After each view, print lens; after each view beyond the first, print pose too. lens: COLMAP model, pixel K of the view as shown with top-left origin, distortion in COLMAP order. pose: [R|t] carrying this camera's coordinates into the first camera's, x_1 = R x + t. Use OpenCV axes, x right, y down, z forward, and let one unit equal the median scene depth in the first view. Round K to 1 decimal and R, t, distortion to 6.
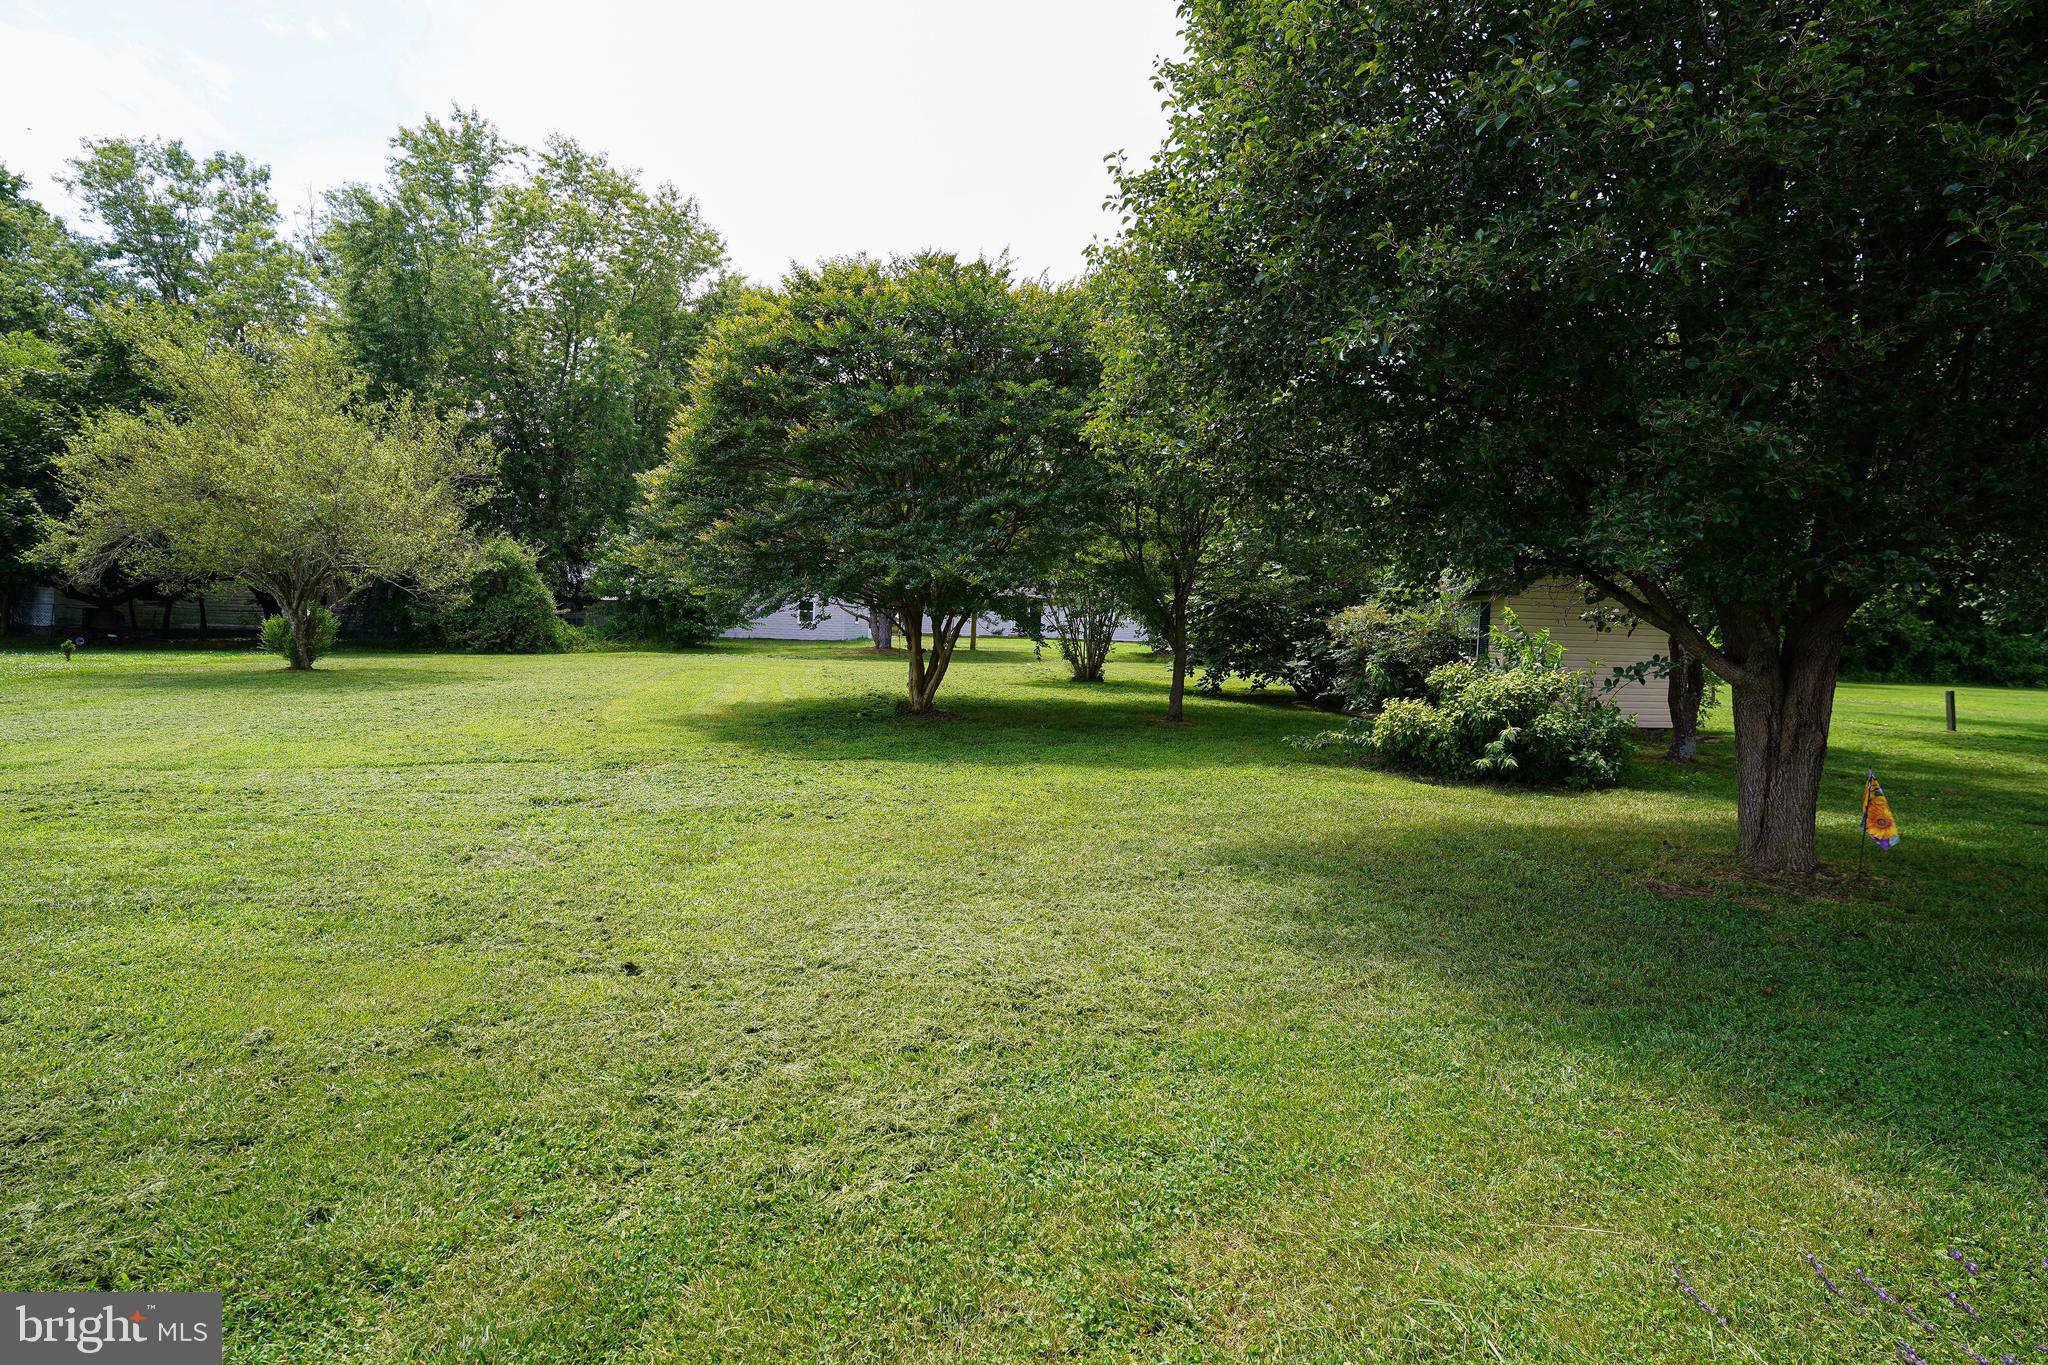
lens RADIAL K [[1027.9, 0, 1016.6], [0, 1027.9, 675.0], [0, 0, 1]] dist [-0.009721, 0.000415]
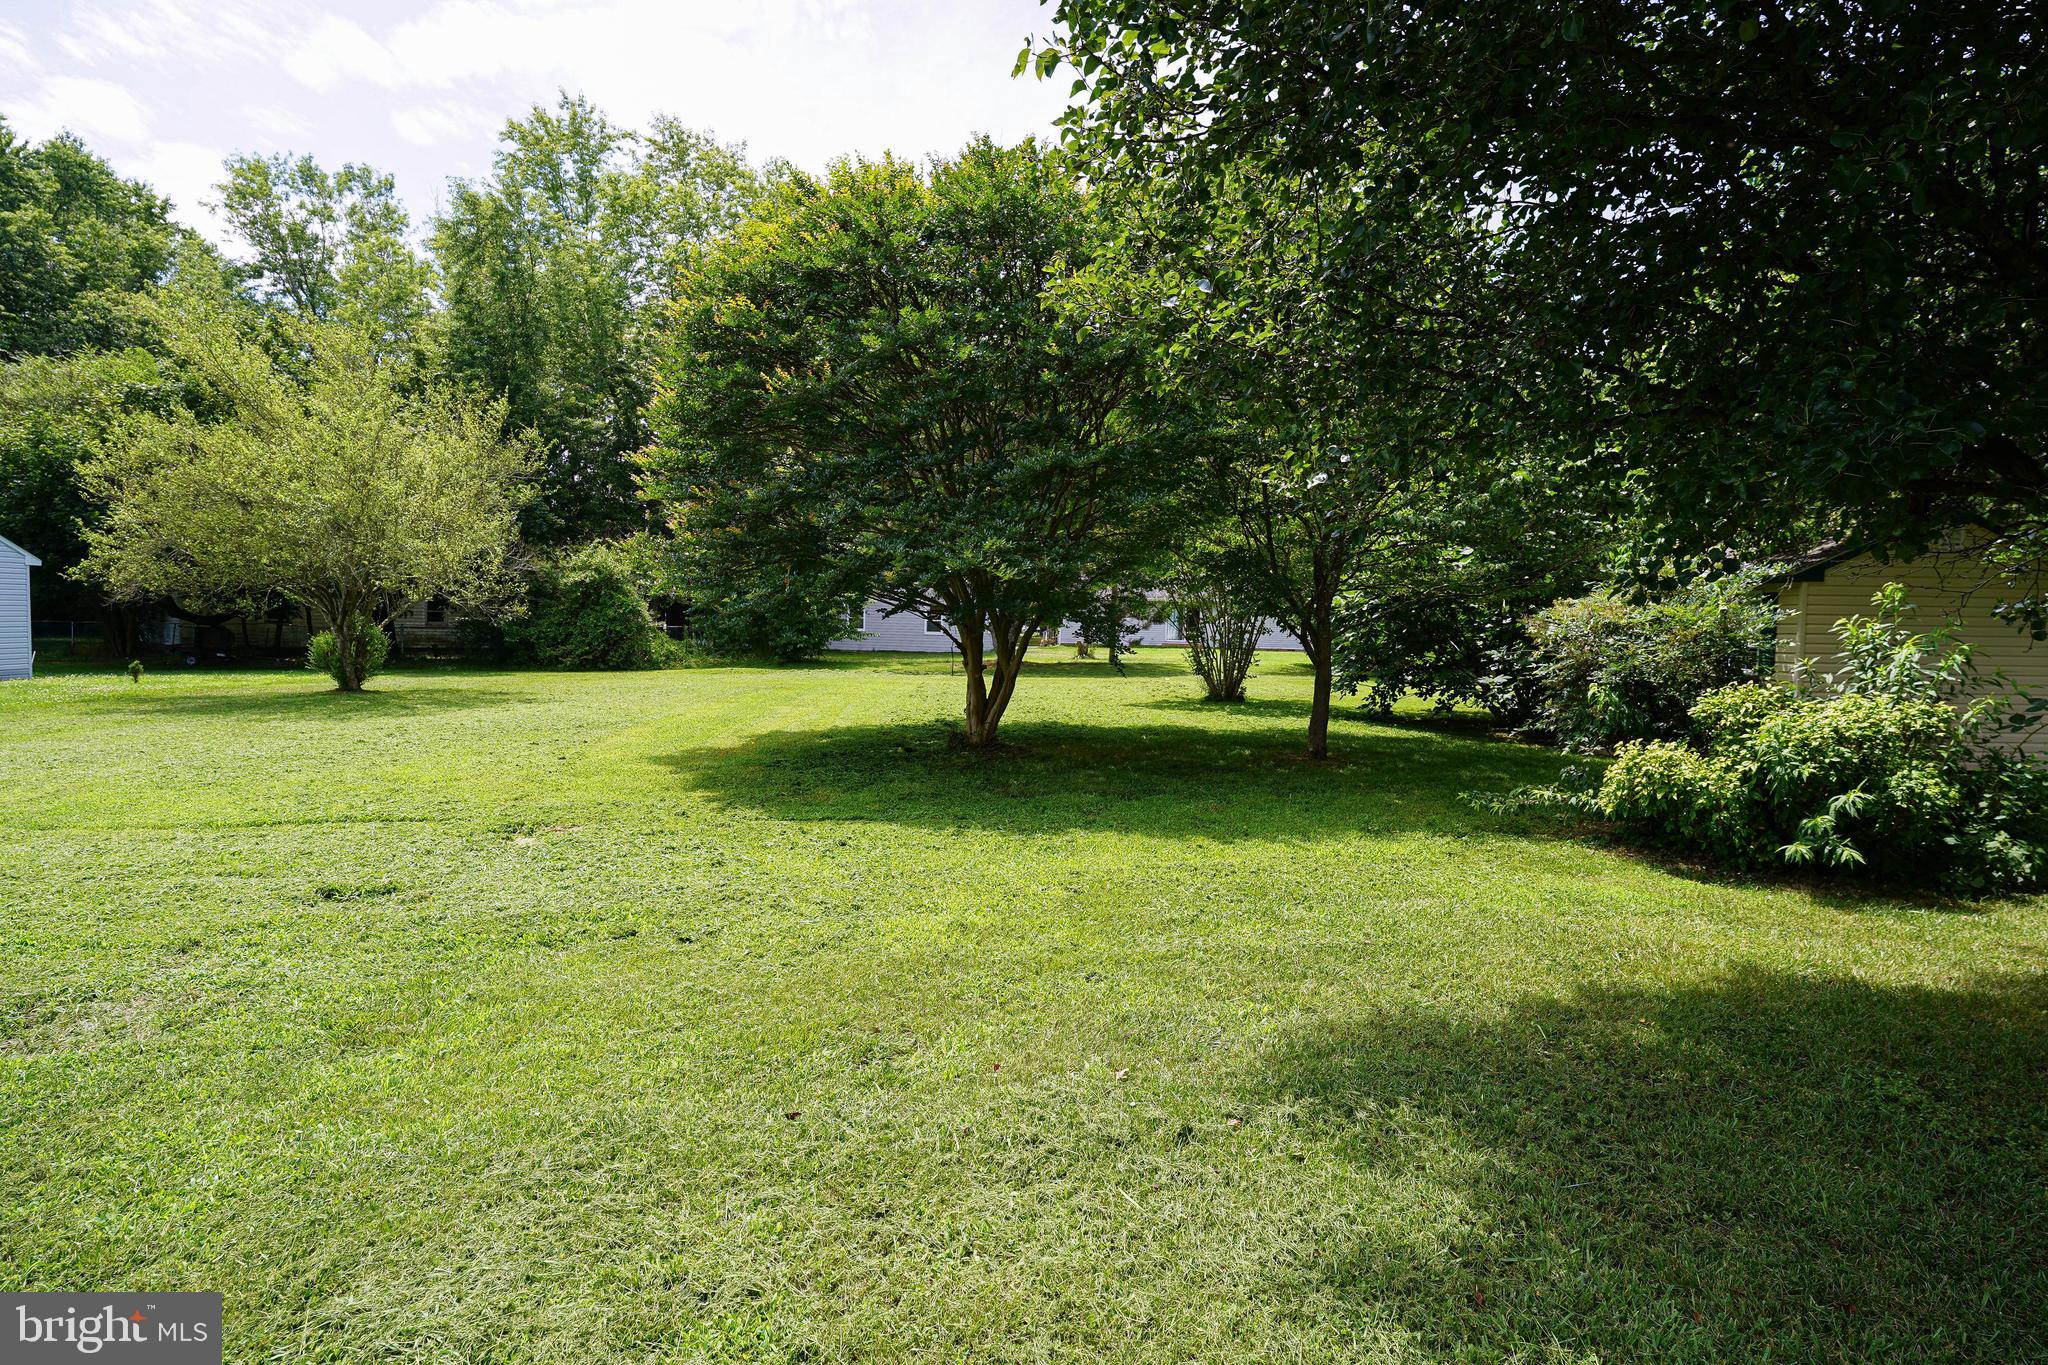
lens RADIAL K [[1100.4, 0, 1002.7], [0, 1100.4, 692.4], [0, 0, 1]] dist [0.000180, -0.000545]
pose [[0.986502, -0.003467, -0.163715, 0.042424], [0.004167, 0.999984, 0.003934, -0.005370], [0.163698, -0.004563, 0.986500, 0.120703]]
